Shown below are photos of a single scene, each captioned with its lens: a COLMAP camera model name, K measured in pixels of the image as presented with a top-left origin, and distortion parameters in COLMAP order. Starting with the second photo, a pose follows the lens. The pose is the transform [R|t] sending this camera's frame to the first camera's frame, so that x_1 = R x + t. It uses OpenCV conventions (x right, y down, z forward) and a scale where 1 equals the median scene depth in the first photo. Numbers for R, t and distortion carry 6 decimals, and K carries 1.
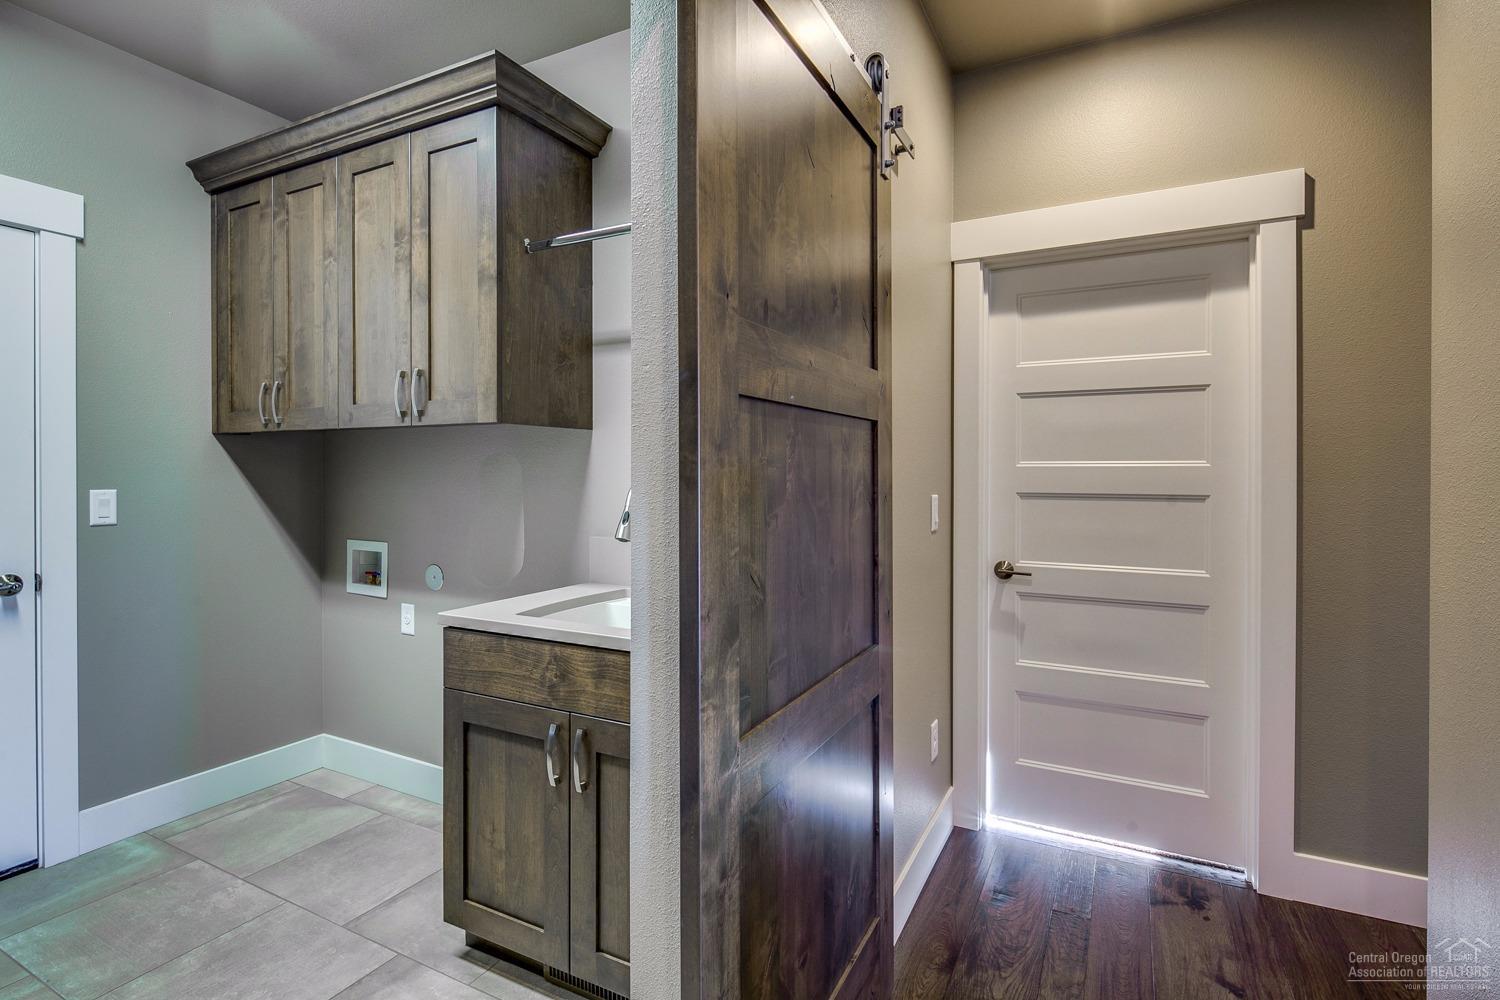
lens RADIAL K [[736.3, 0, 742.0], [0, 736.3, 478.6], [0, 0, 1]] dist [0.014161, -0.007850]
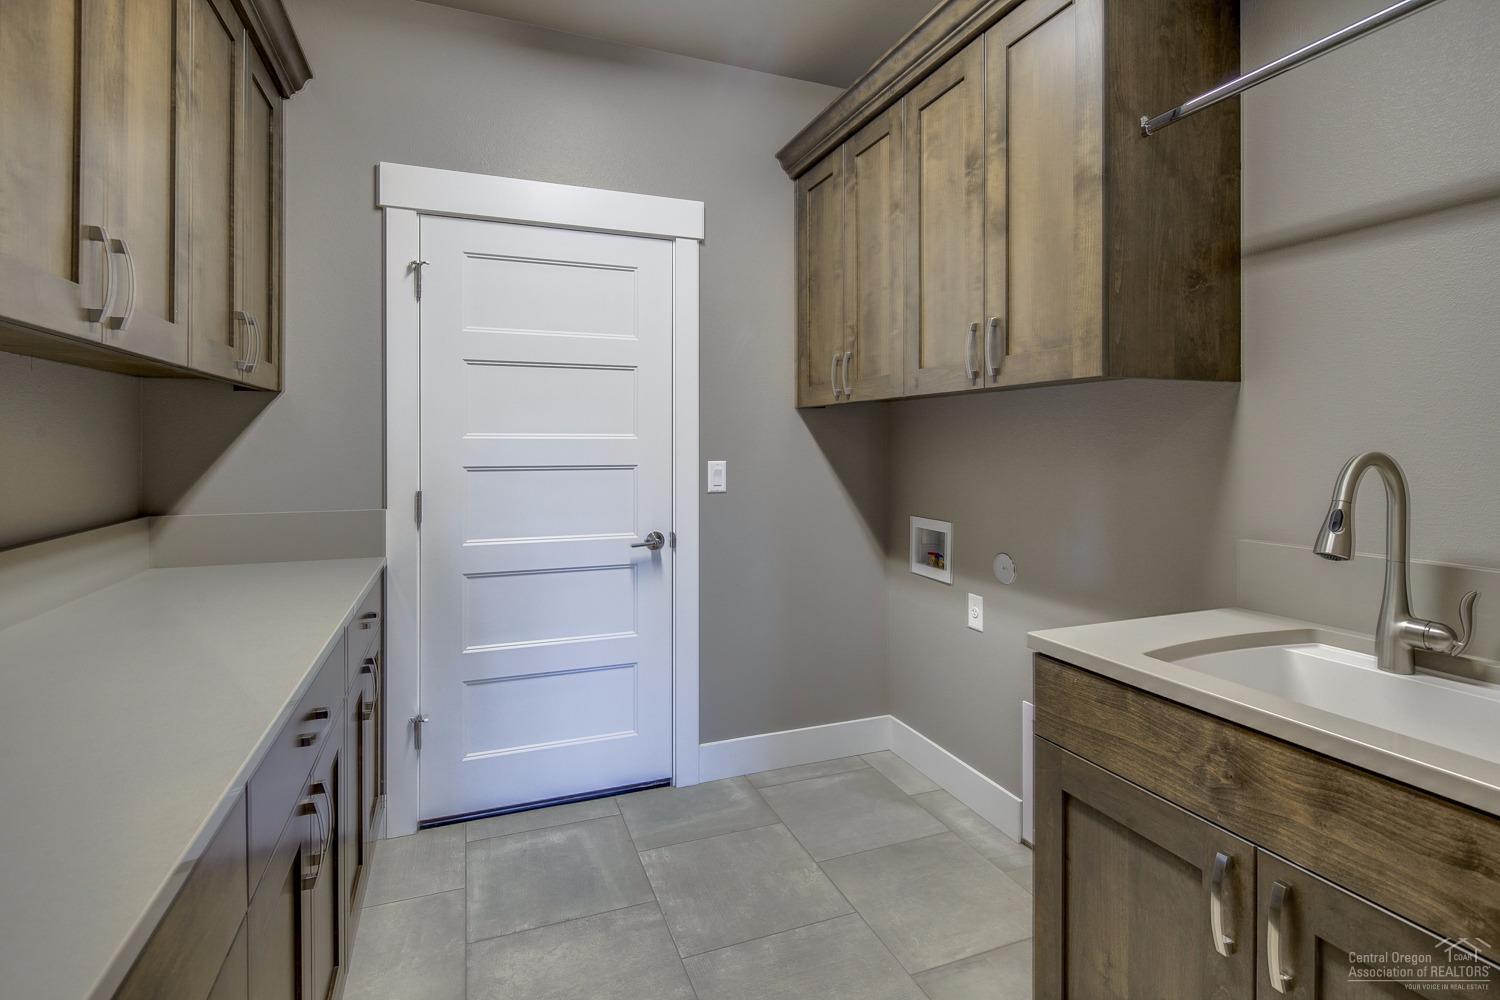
lens RADIAL K [[724.1, 0, 744.6], [0, 724.1, 444.0], [0, 0, 1]] dist [-0.000186, -0.000637]
pose [[0.759037, -0.003500, -0.651038, -0.124949], [-0.002267, 0.999965, -0.008020, -0.002815], [0.651044, 0.007563, 0.759002, 0.212464]]
